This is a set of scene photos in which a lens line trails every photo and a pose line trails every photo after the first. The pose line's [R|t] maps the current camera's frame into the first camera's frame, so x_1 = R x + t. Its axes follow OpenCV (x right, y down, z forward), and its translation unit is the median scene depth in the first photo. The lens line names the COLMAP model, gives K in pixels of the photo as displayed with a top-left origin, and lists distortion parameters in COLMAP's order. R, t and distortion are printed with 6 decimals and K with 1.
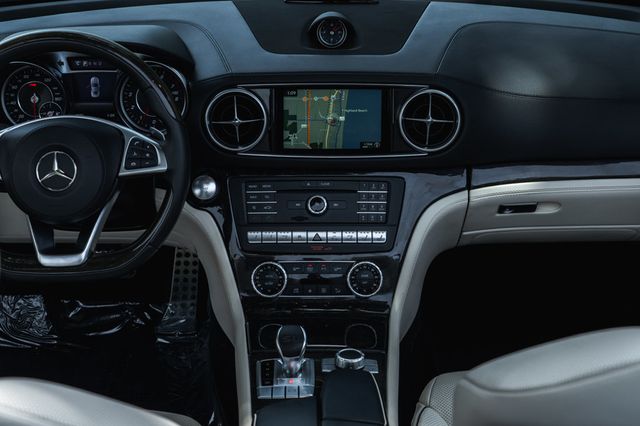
lens RADIAL K [[1286.4, 0, 319.2], [0, 1286.4, 209.0], [0, 0, 1]] dist [0.044106, 0.000000]
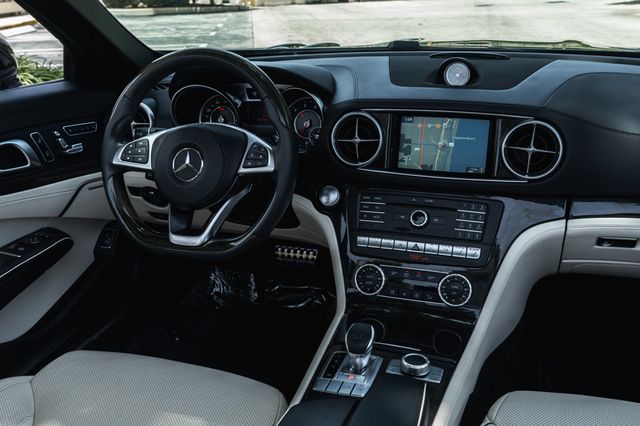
lens RADIAL K [[663.2, 0, 316.3], [0, 663.2, 217.7], [0, 0, 1]] dist [0.003704, 0.000000]
pose [[0.942202, 0.094478, -0.321450, 0.099161], [-0.106828, 0.994057, -0.020958, 0.017697], [0.317559, 0.054087, 0.946695, 0.423661]]
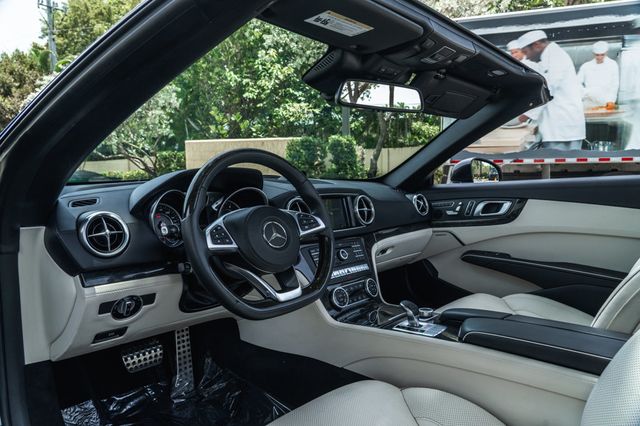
lens RADIAL K [[445.4, 0, 317.9], [0, 445.4, 214.5], [0, 0, 1]] dist [-0.009992, -0.002512]
pose [[0.685347, -0.067429, 0.725089, -0.490840], [0.294246, 0.936443, -0.191034, 0.054825], [-0.666123, 0.344279, 0.661629, 0.572215]]
